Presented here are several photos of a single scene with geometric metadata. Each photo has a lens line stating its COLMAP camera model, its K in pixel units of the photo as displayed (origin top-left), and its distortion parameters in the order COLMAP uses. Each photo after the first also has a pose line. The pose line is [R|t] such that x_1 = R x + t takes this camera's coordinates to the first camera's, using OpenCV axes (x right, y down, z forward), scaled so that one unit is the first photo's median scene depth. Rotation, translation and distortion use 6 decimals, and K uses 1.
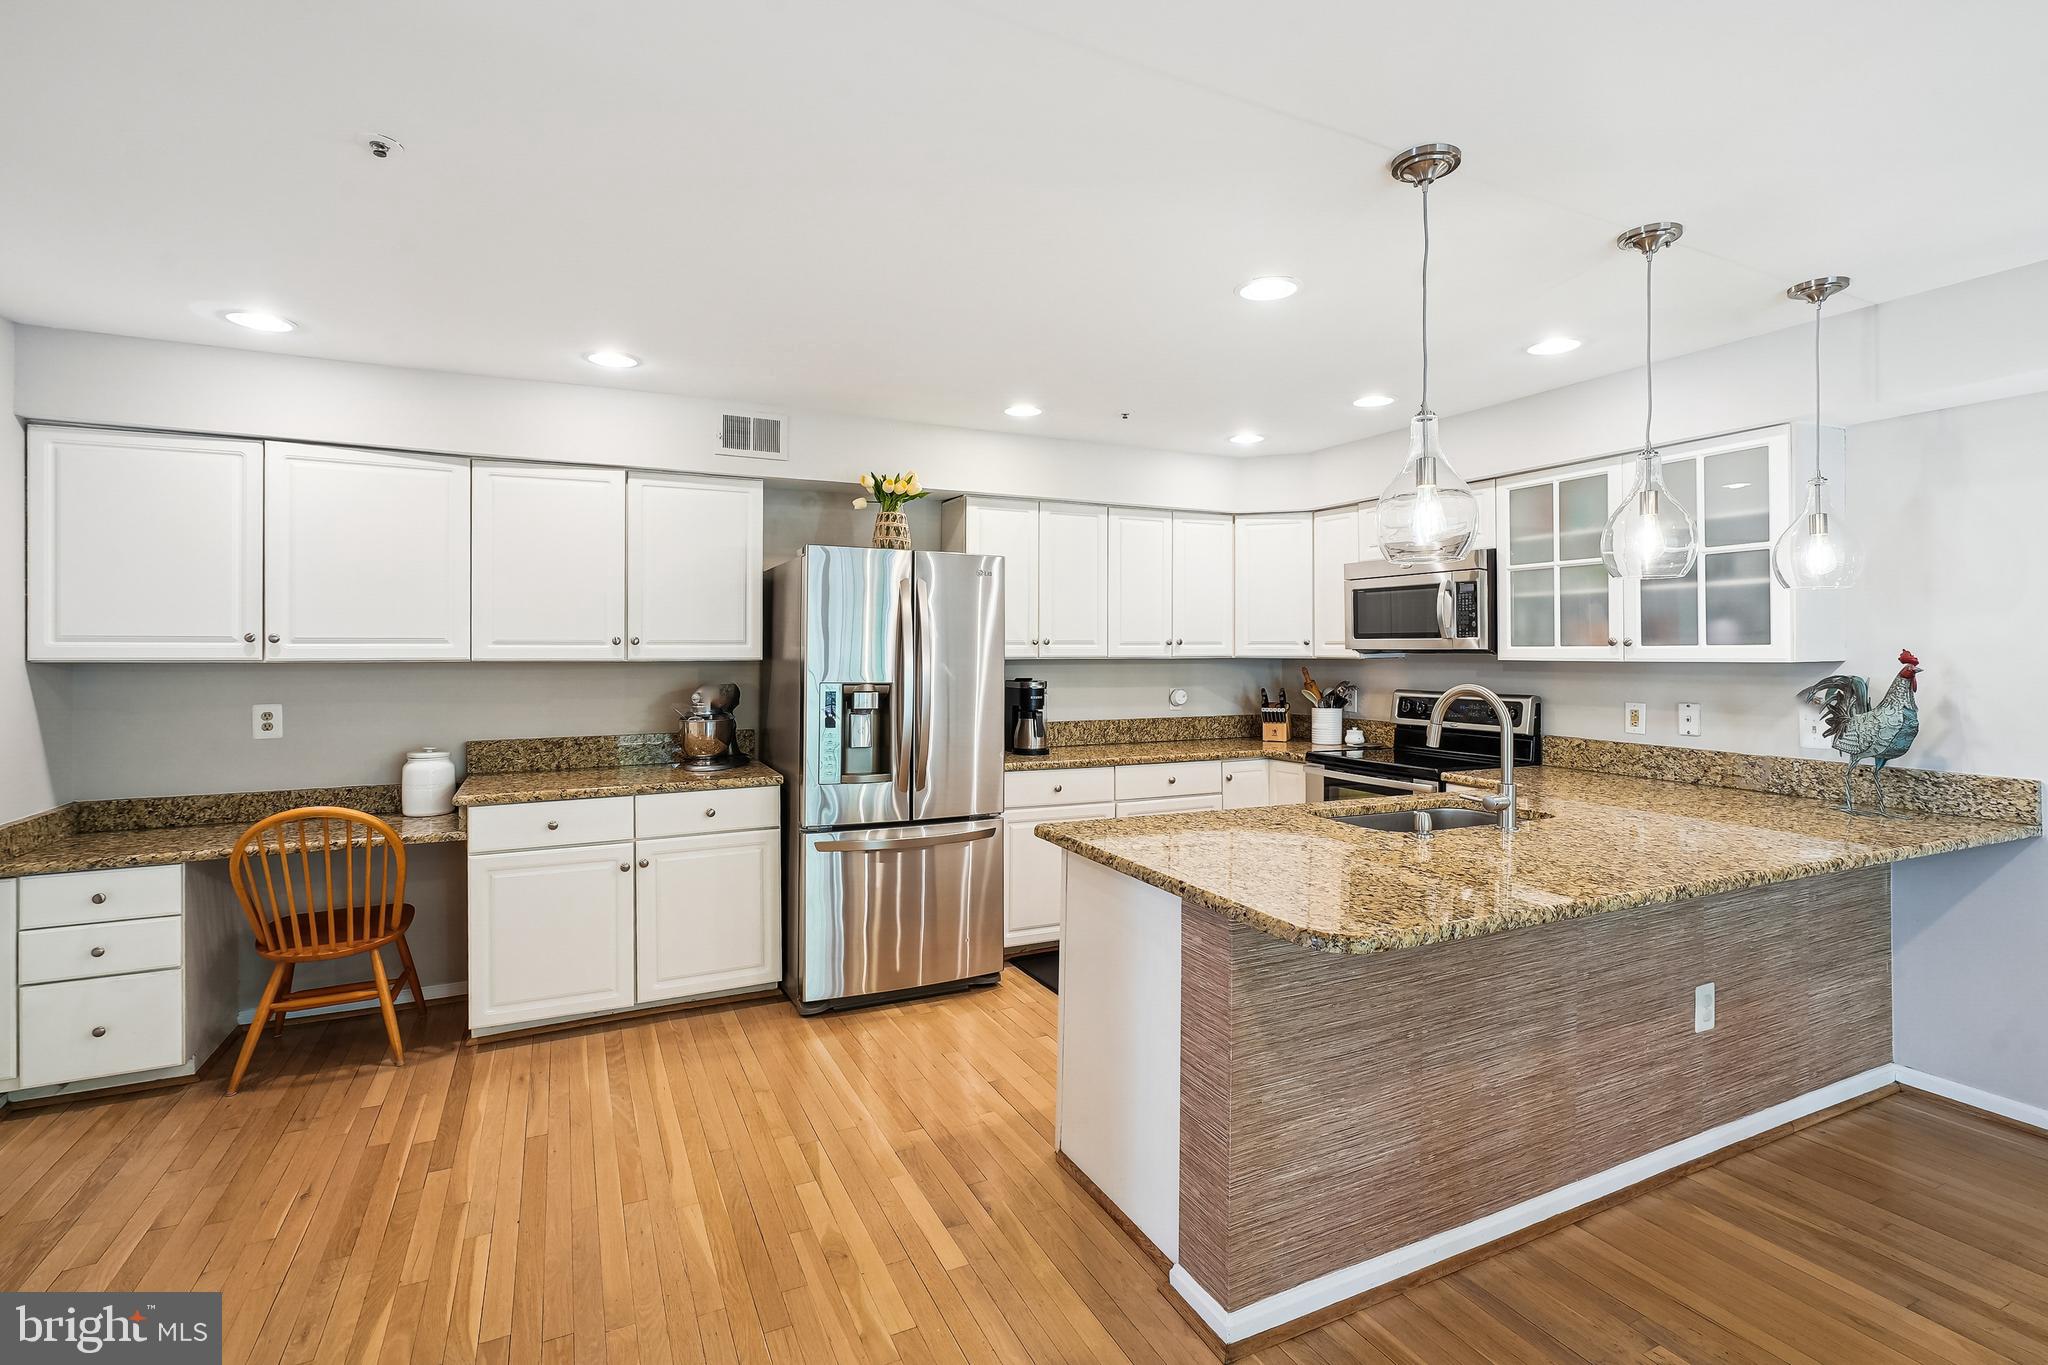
lens RADIAL K [[957.2, 0, 1024.0], [0, 957.2, 653.1], [0, 0, 1]] dist [-0.006175, 0.000320]
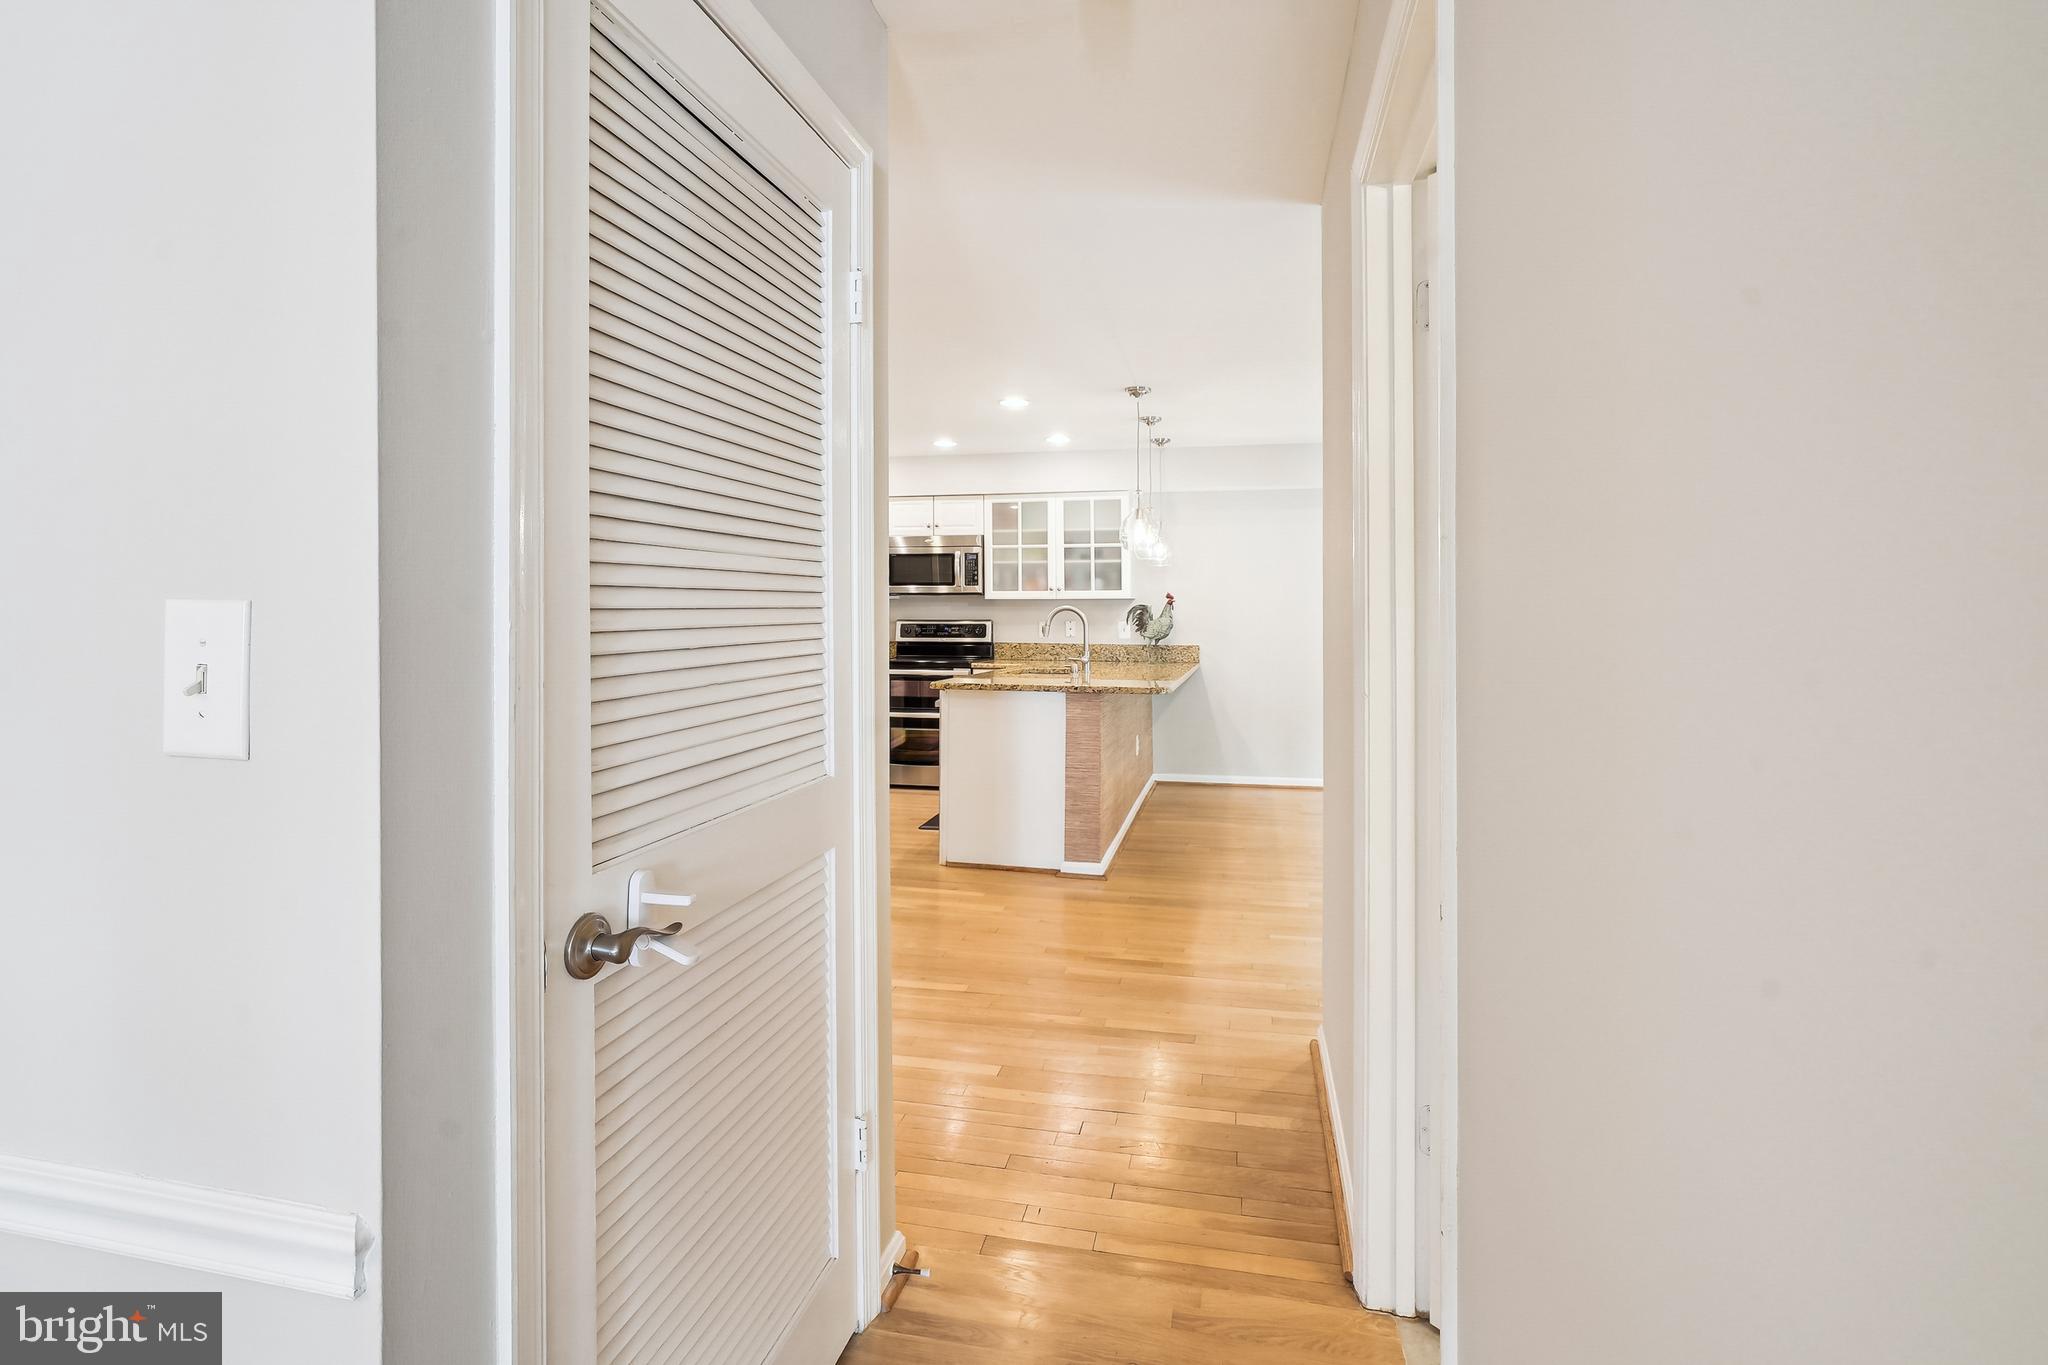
lens RADIAL K [[971.1, 0, 1029.4], [0, 971.1, 614.0], [0, 0, 1]] dist [-0.002289, -0.000015]
pose [[0.620376, -0.001133, 0.784304, -0.913602], [0.002054, 0.999998, -0.000180, 0.037801], [-0.784302, 0.001723, 0.620377, -0.181176]]
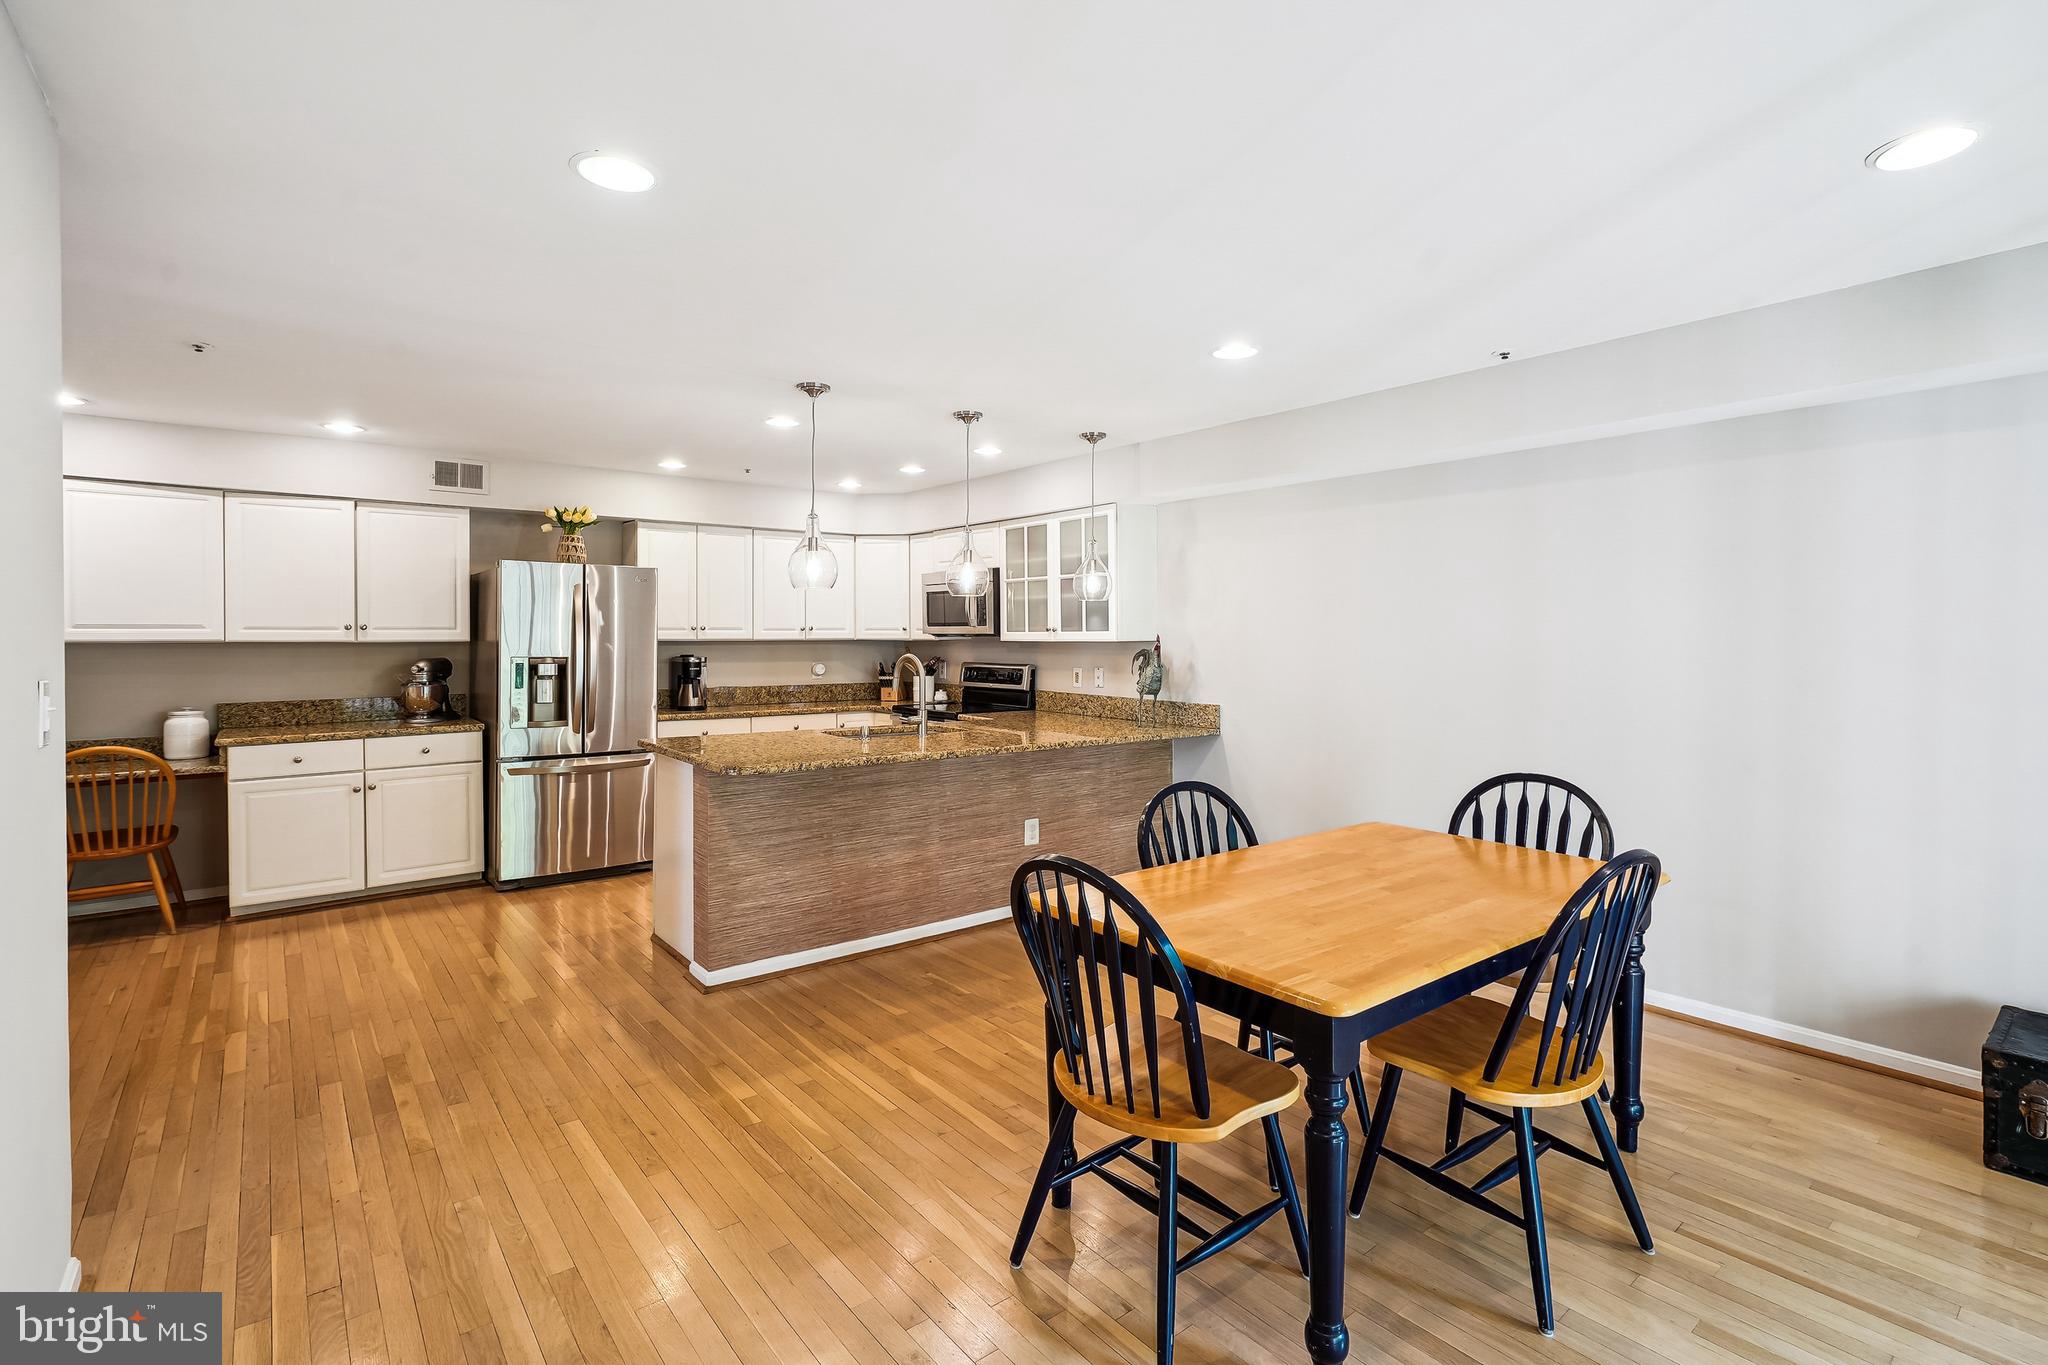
lens RADIAL K [[960.0, 0, 1025.3], [0, 960.0, 647.5], [0, 0, 1]] dist [0.002847, 0.000676]
pose [[0.975944, -0.002185, 0.218009, 0.214471], [-0.000162, 0.999942, 0.010747, 0.001339], [-0.218020, -0.010524, 0.975887, -0.542359]]
